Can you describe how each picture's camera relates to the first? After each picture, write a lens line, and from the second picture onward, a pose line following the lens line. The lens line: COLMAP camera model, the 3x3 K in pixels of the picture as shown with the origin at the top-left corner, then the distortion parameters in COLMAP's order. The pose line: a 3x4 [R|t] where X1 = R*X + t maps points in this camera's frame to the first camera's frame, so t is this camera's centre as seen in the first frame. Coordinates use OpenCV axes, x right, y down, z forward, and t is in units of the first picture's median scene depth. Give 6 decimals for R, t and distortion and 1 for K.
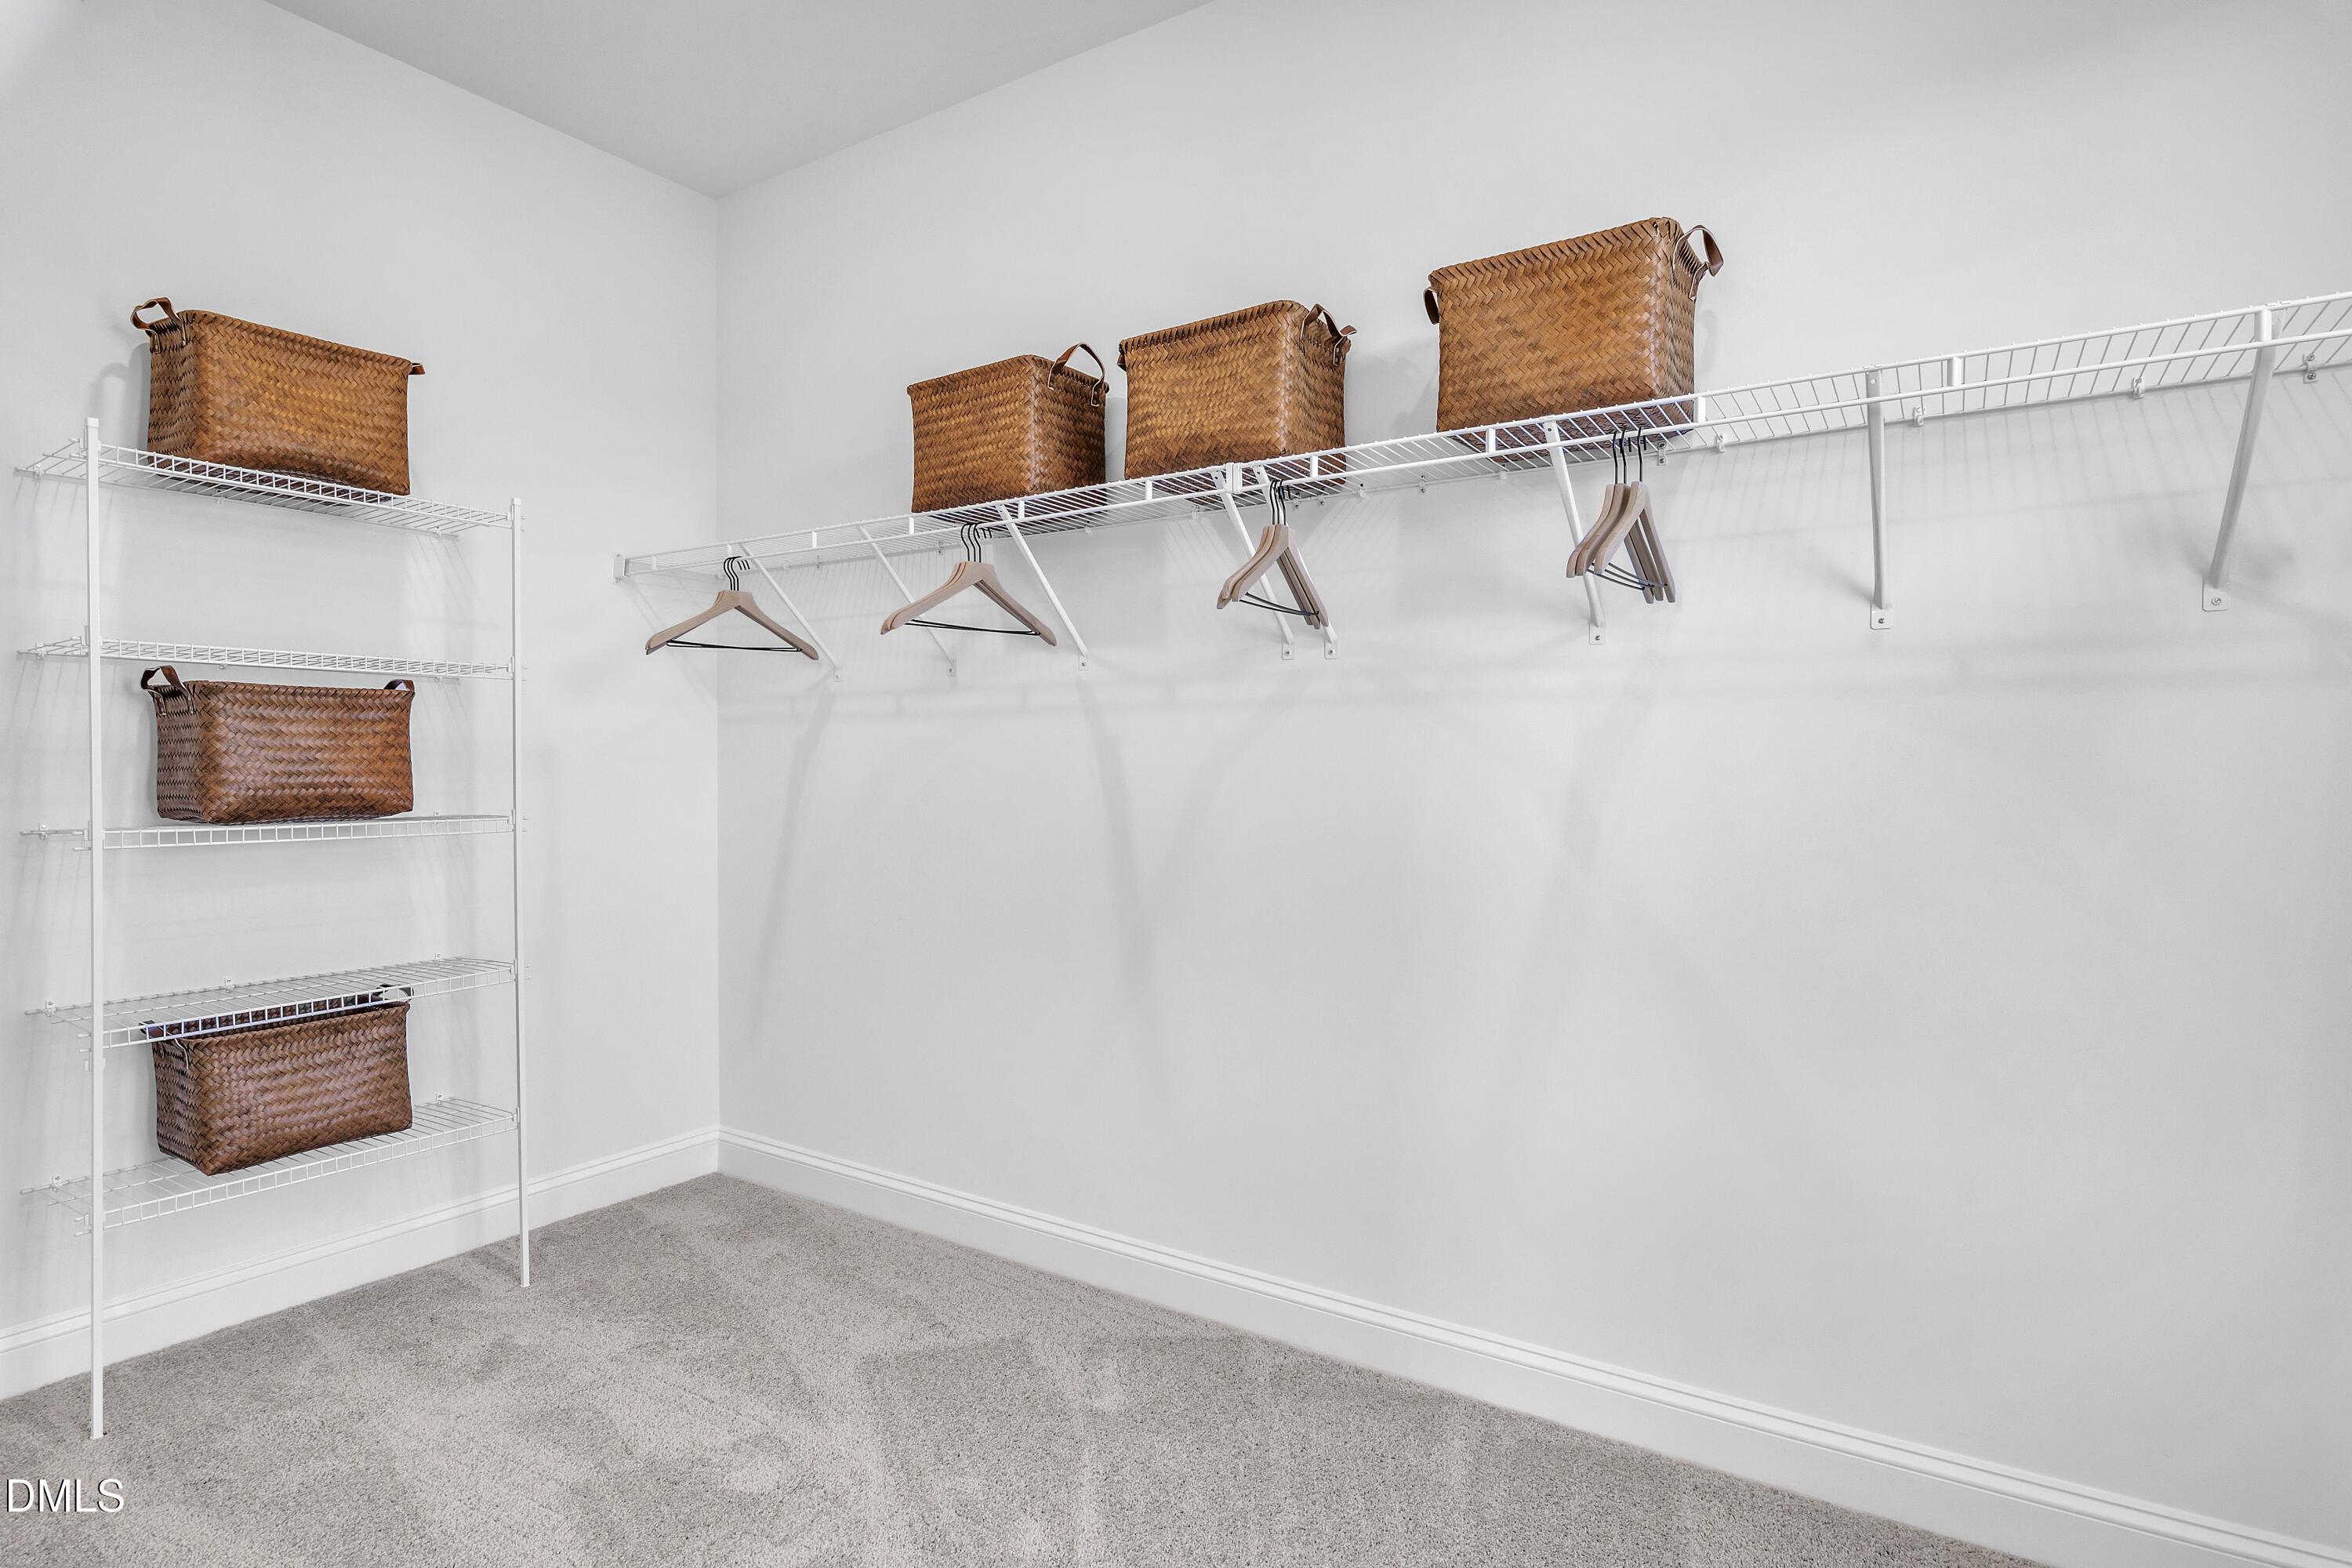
lens RADIAL K [[1218.4, 0, 1174.2], [0, 1218.4, 791.3], [0, 0, 1]] dist [-0.000857, 0.000280]
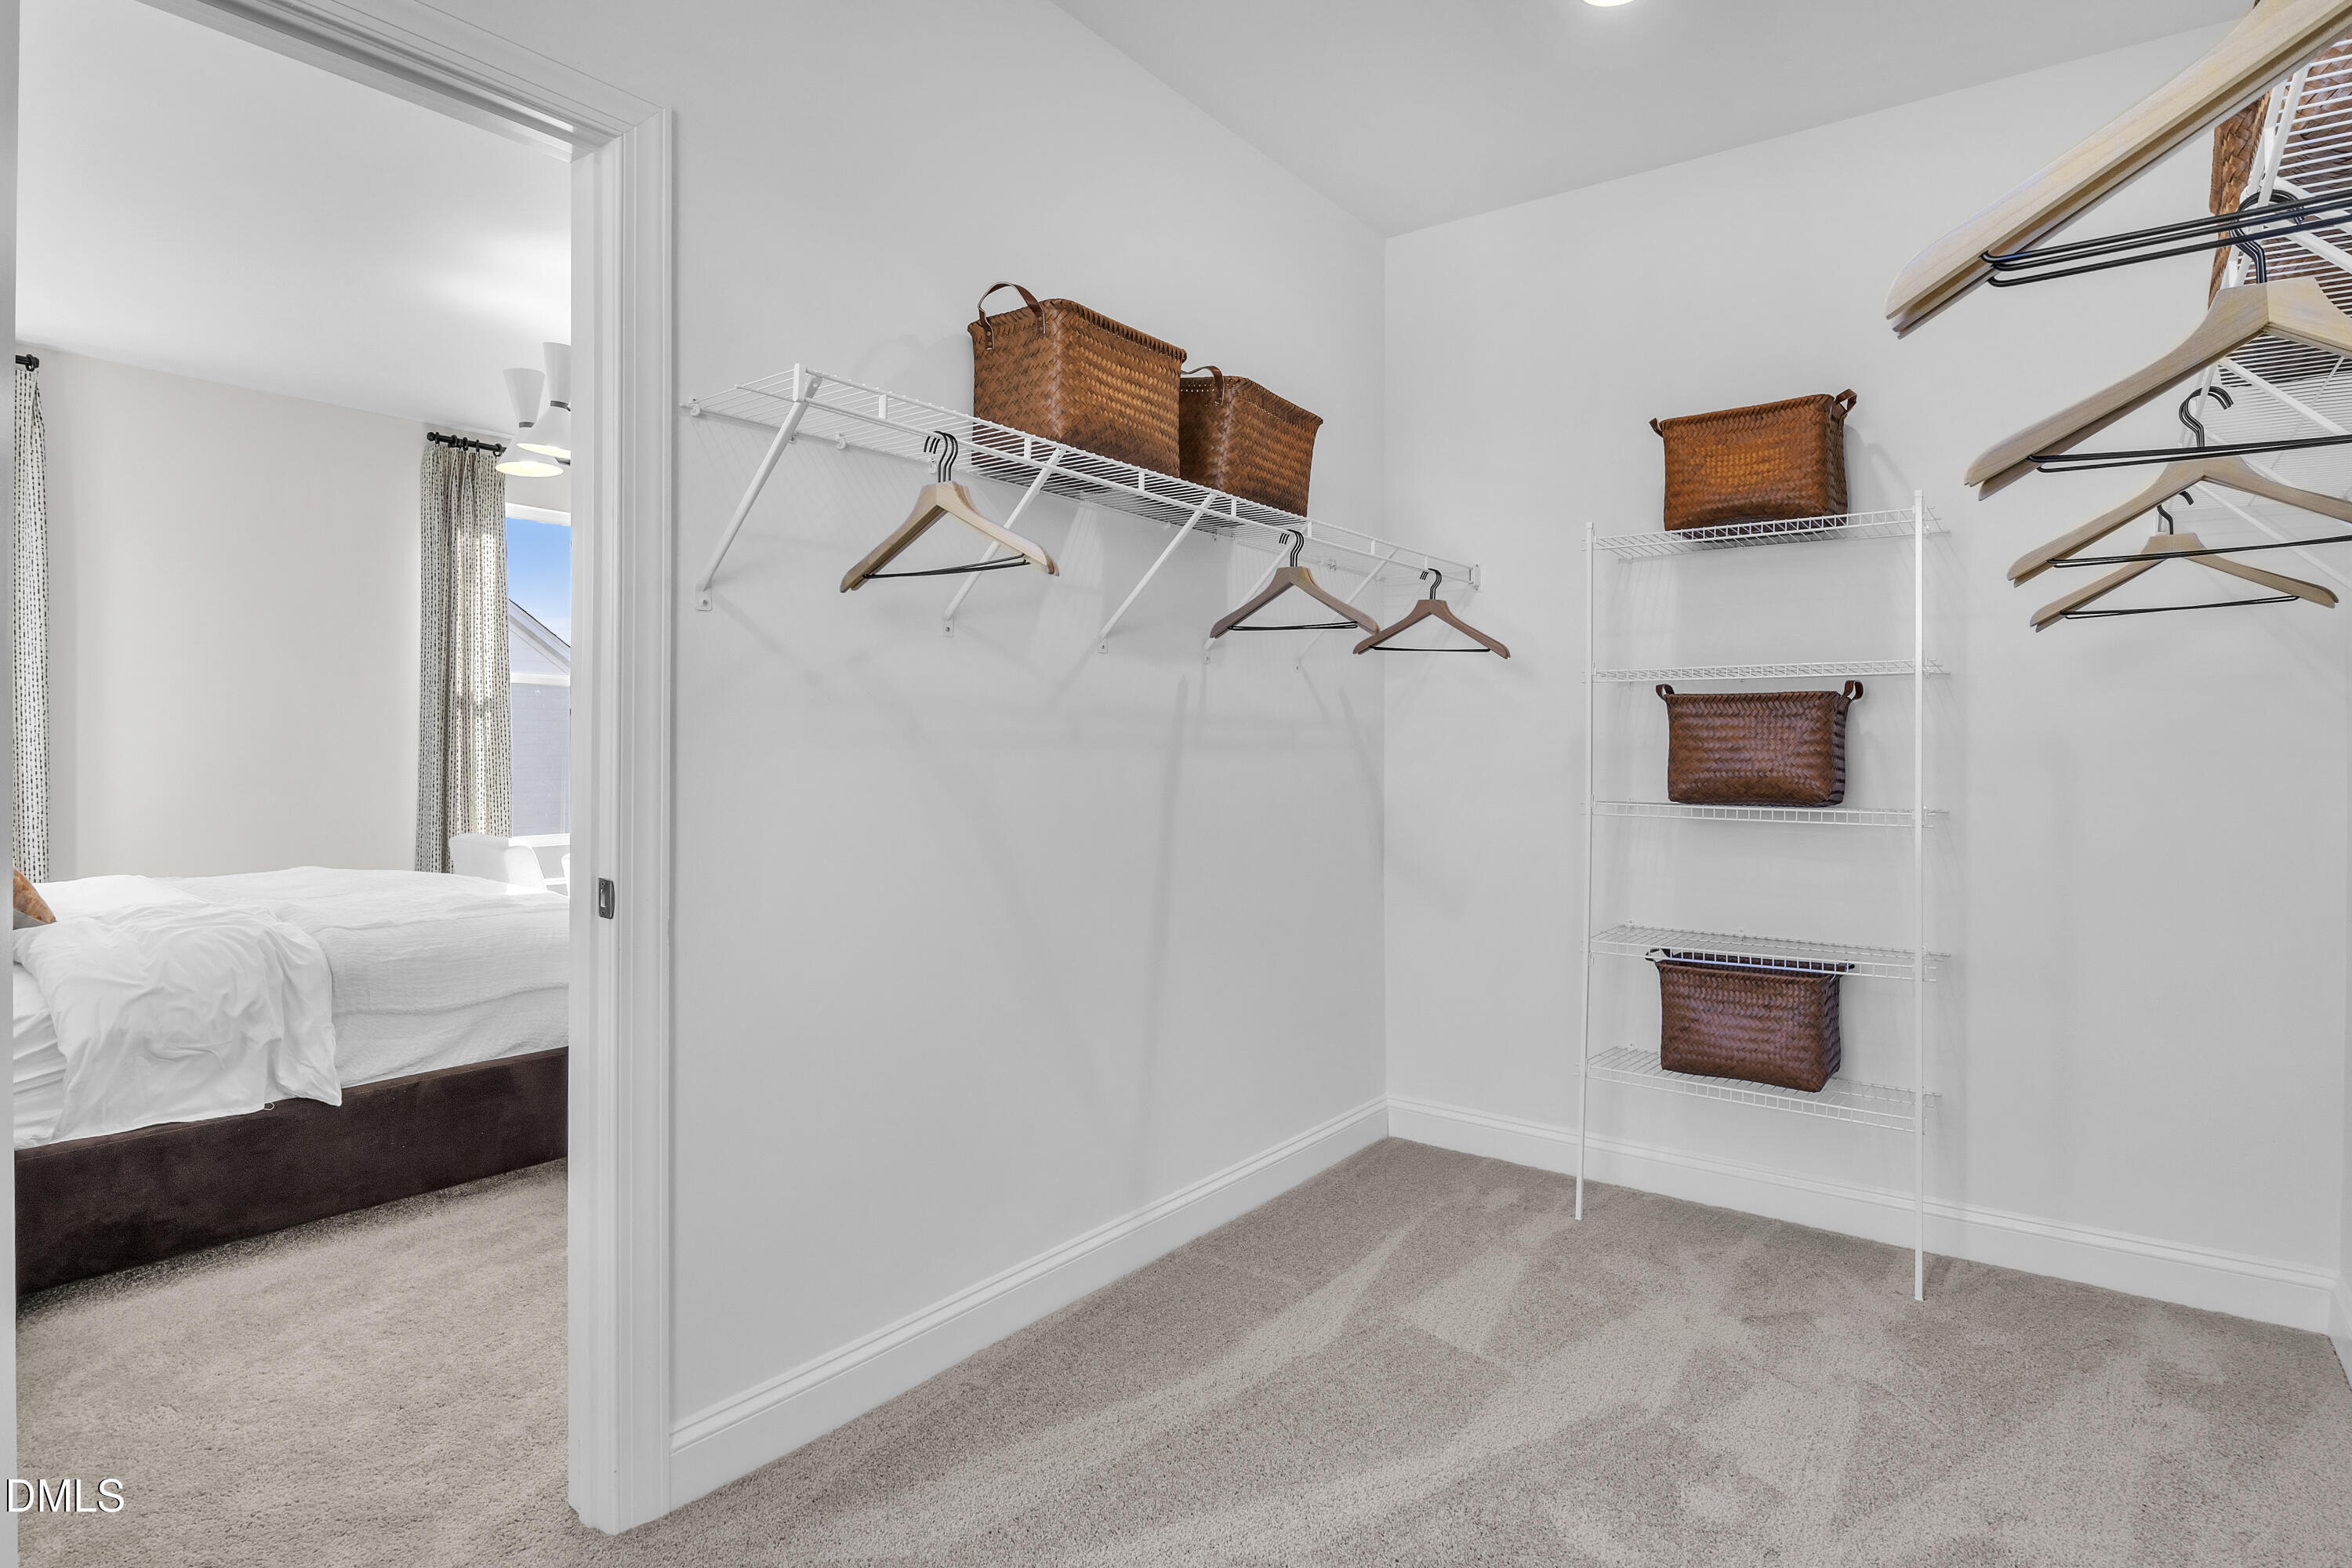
lens RADIAL K [[1204.5, 0, 1170.9], [0, 1204.5, 743.9], [0, 0, 1]] dist [-0.002549, -0.000899]
pose [[-0.048611, -0.010629, -0.998761, 0.498681], [-0.033174, 0.999409, -0.009022, -0.005962], [0.998267, 0.032694, -0.048935, 0.485981]]
